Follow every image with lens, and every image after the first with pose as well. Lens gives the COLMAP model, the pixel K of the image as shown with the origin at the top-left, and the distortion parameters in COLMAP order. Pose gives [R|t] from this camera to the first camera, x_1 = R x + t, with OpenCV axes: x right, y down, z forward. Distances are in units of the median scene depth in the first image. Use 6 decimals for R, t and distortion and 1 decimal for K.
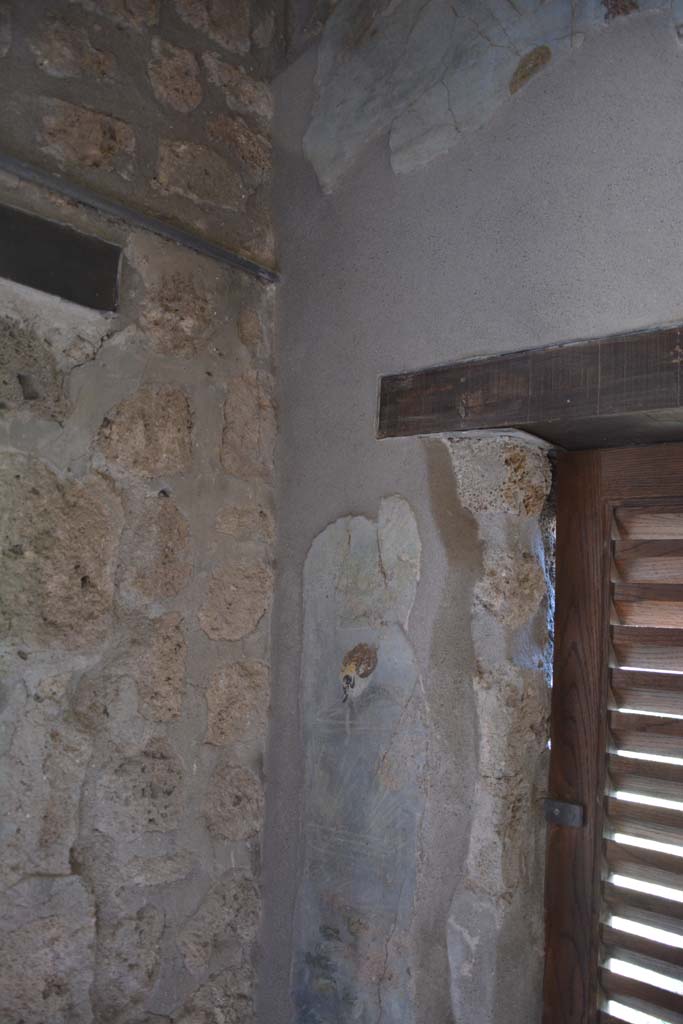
lens RADIAL K [[789.7, 0, 341.5], [0, 789.7, 512.0], [0, 0, 1]] dist [-0.160032, 0.113898]
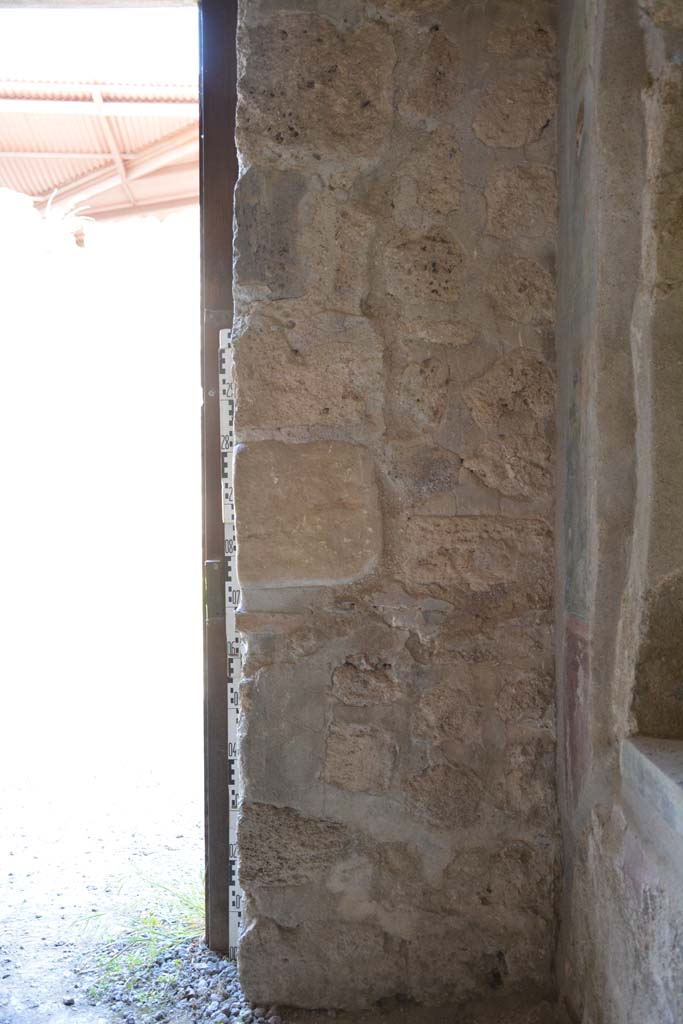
lens RADIAL K [[1099.7, 0, 341.5], [0, 1099.7, 512.0], [0, 0, 1]] dist [-0.101112, 0.395287]
pose [[0.654466, -0.028353, -0.755560, 0.999305], [0.103624, 0.993231, 0.052488, 0.655502], [0.748957, -0.112645, 0.652973, -0.322587]]
